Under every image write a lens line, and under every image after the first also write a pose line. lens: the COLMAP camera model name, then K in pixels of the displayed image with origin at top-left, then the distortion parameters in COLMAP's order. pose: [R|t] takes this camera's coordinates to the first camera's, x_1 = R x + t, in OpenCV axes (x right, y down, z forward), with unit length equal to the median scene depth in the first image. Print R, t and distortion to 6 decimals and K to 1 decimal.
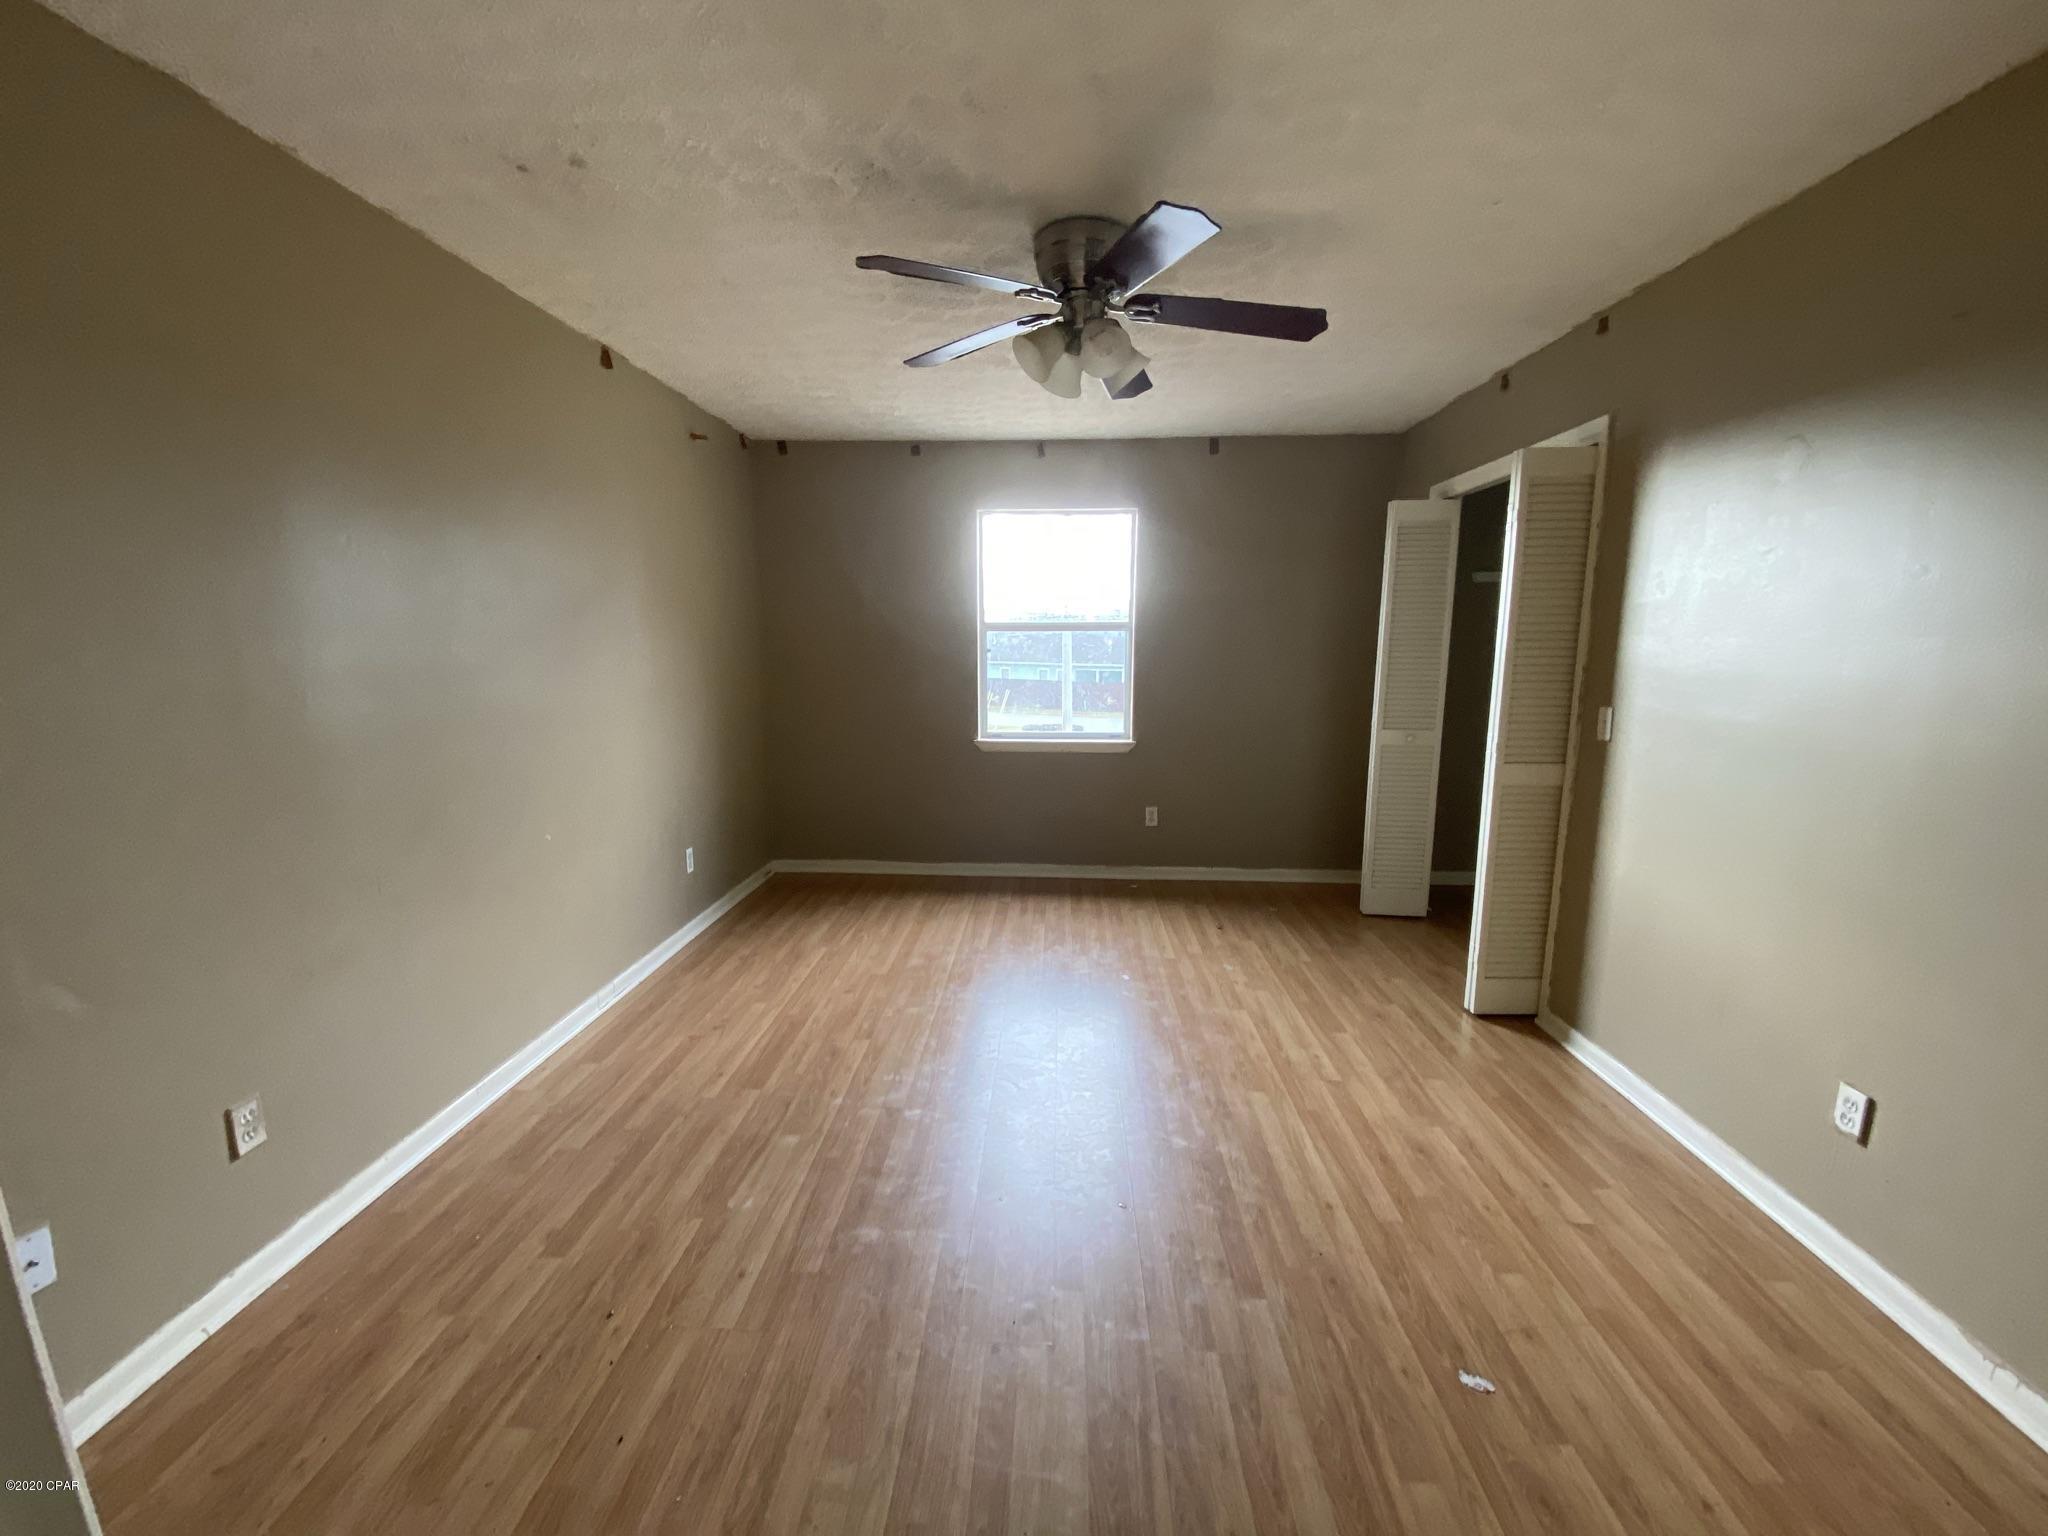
lens RADIAL K [[835.1, 0, 1016.9], [0, 835.1, 767.9], [0, 0, 1]] dist [0.028129, -0.018440]
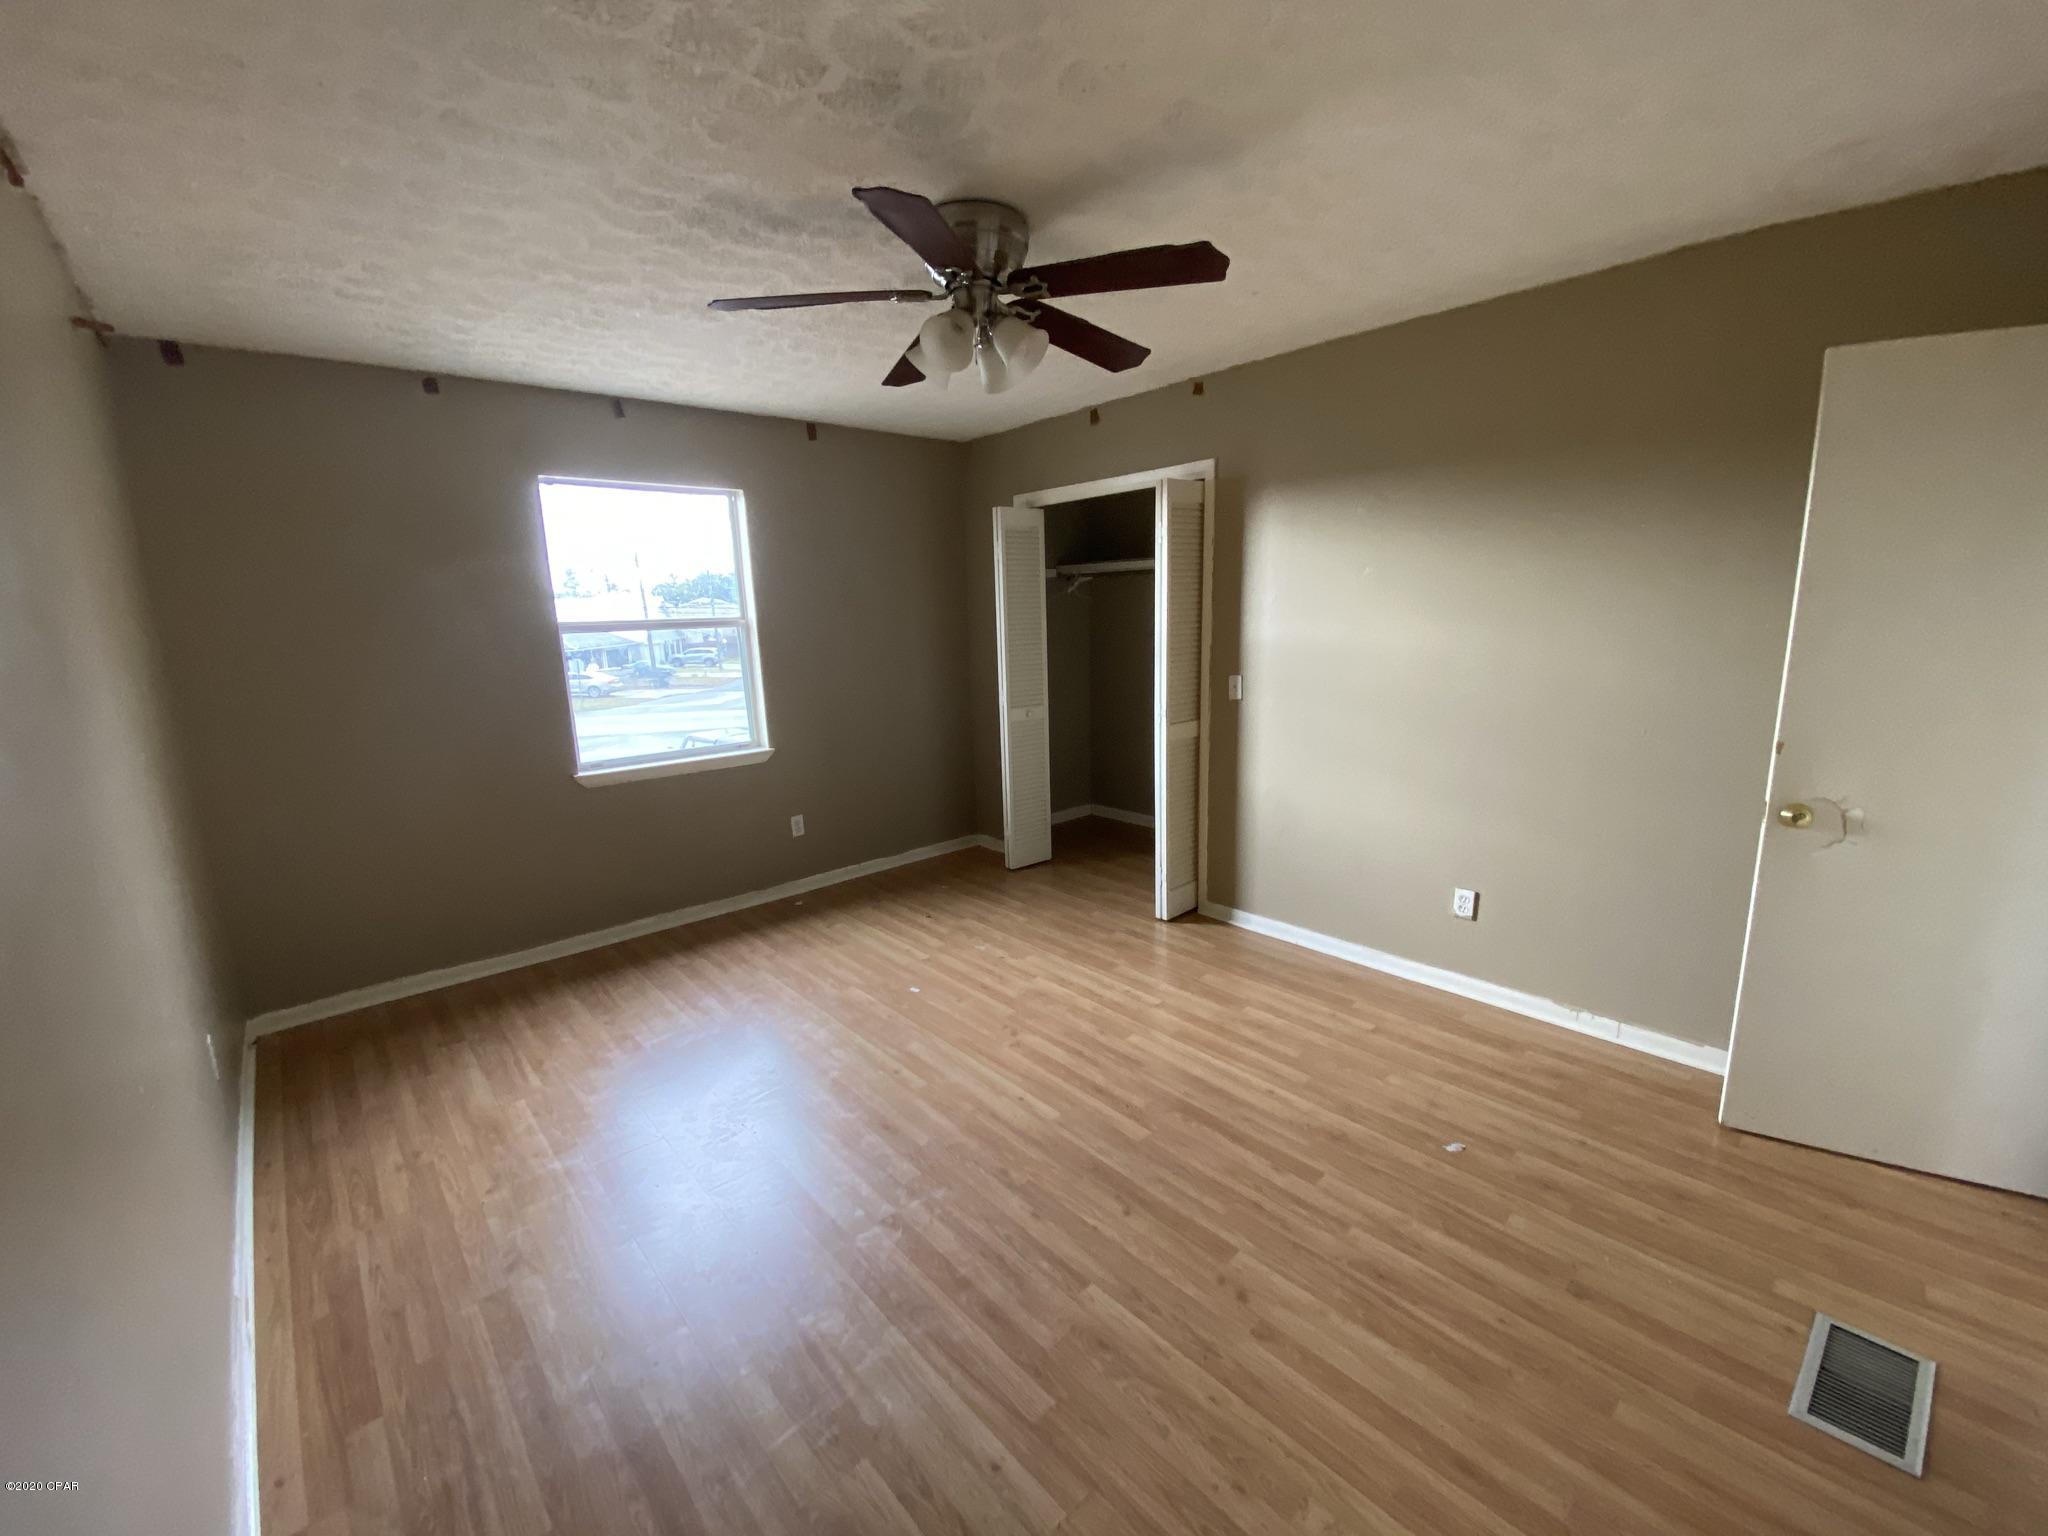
lens RADIAL K [[832.8, 0, 1019.9], [0, 832.8, 774.1], [0, 0, 1]] dist [0.050547, -0.036715]
pose [[0.712143, -0.164886, 0.682396, -0.475740], [0.140162, 0.985851, 0.091937, -0.081281], [-0.687900, 0.030174, 0.725178, 0.233887]]
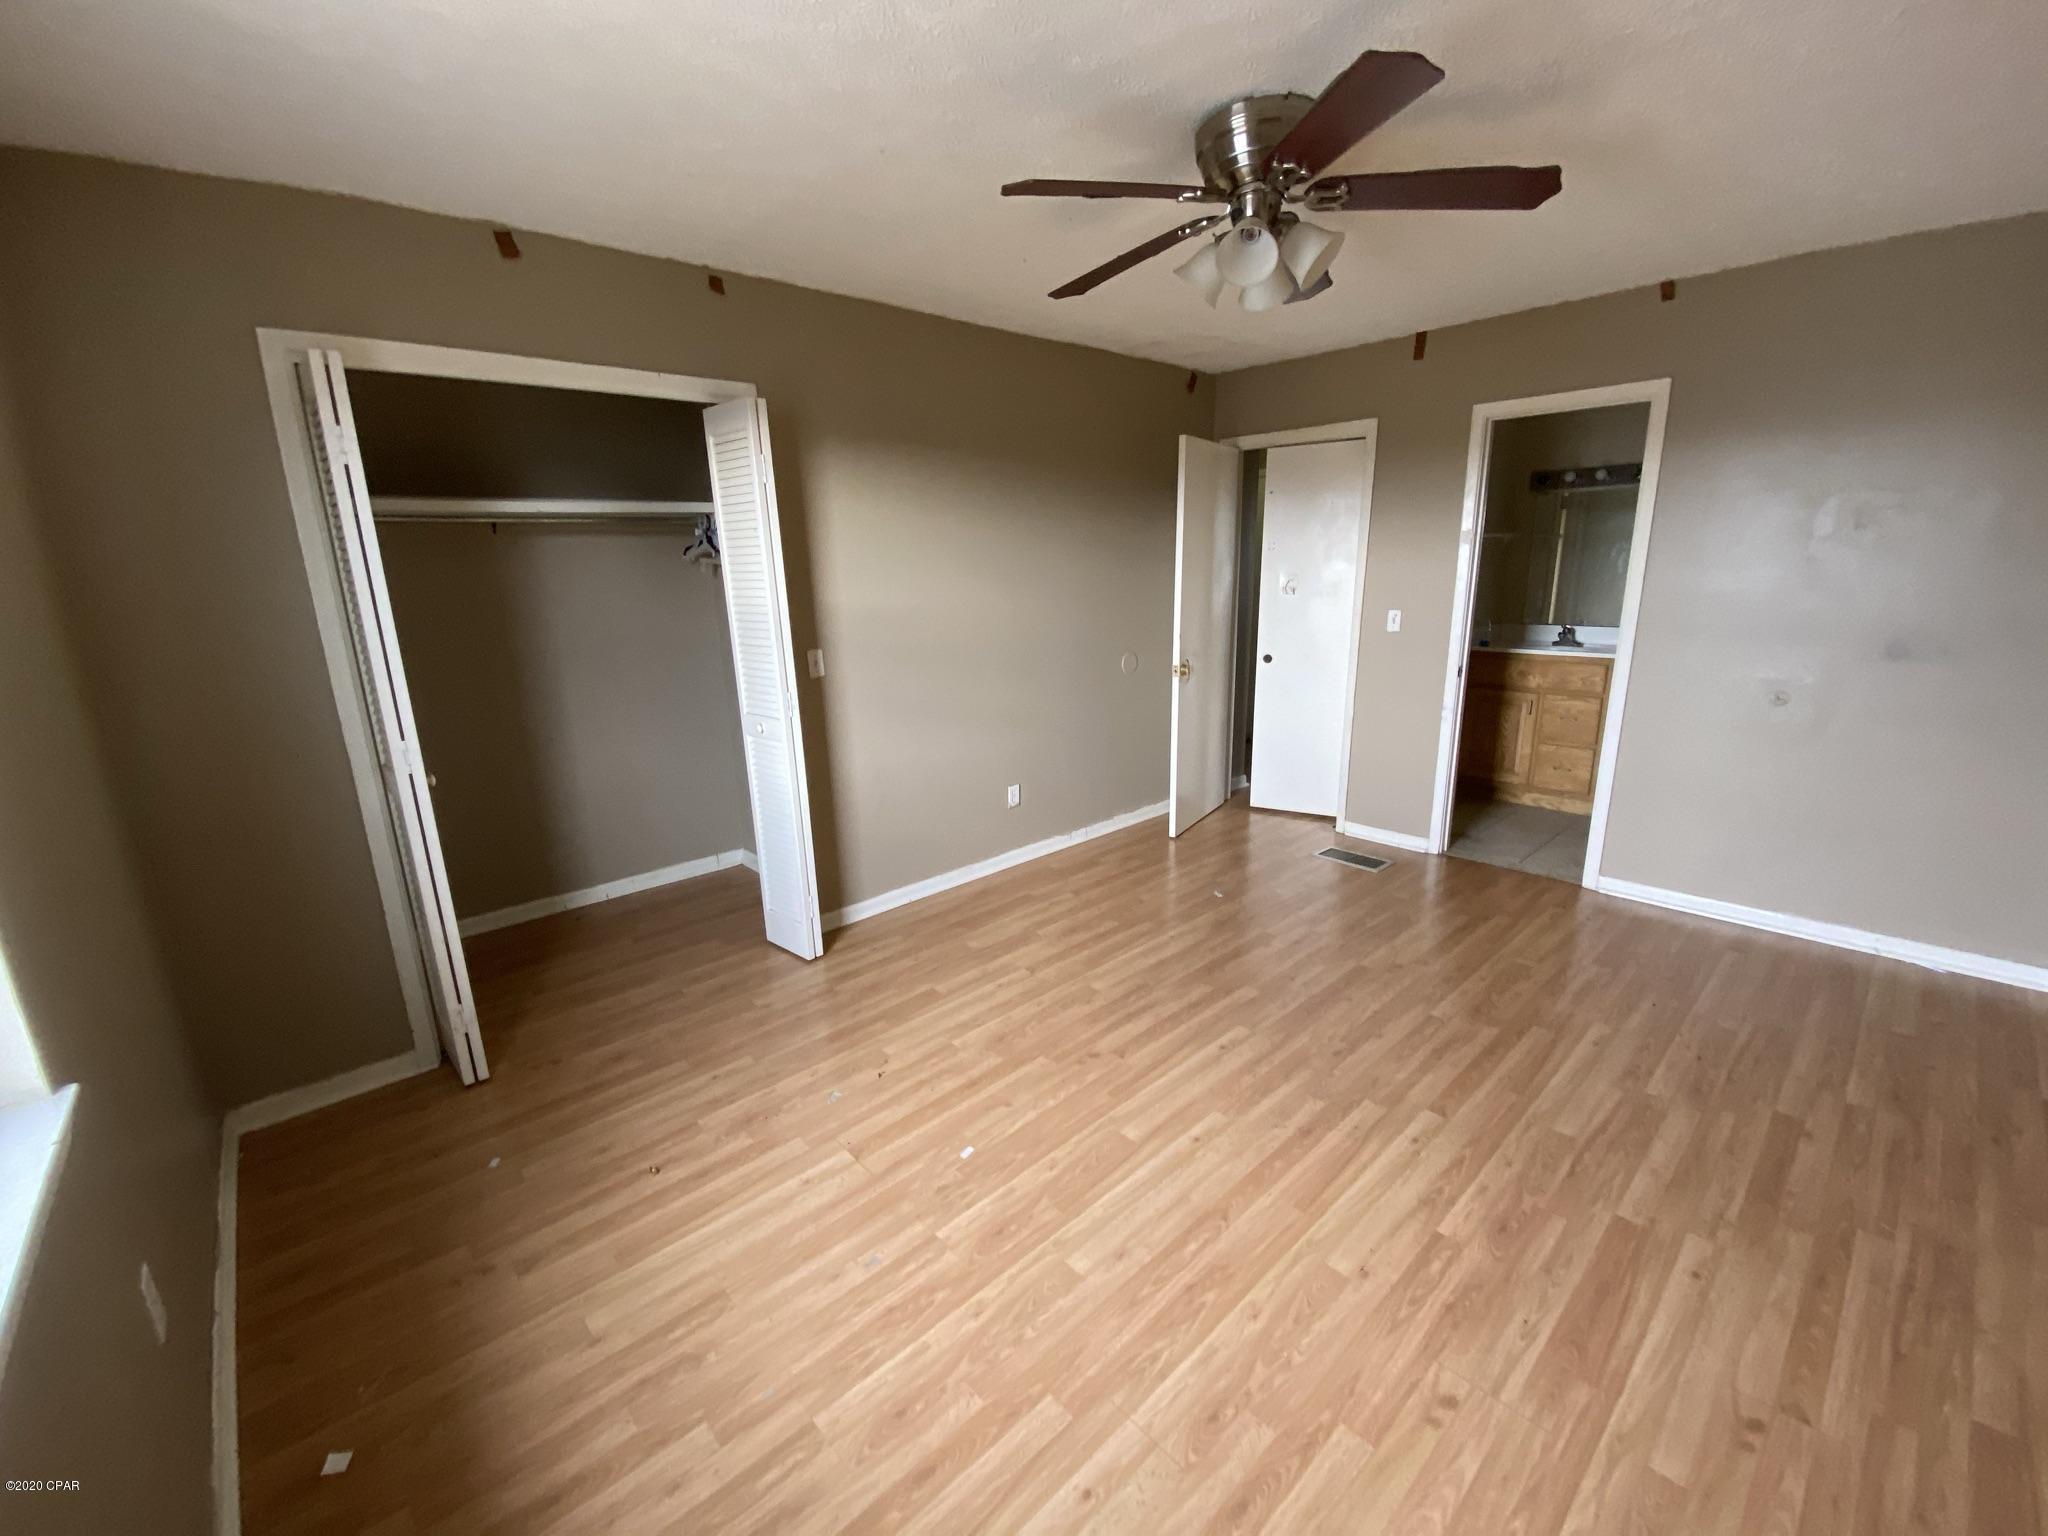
lens RADIAL K [[832.8, 0, 1019.9], [0, 832.8, 774.1], [0, 0, 1]] dist [0.050547, -0.036715]
pose [[-0.715989, -0.155226, 0.680635, -0.330734], [0.132635, 0.926961, 0.350928, -0.265172], [-0.685396, 0.341537, -0.643106, 1.498631]]
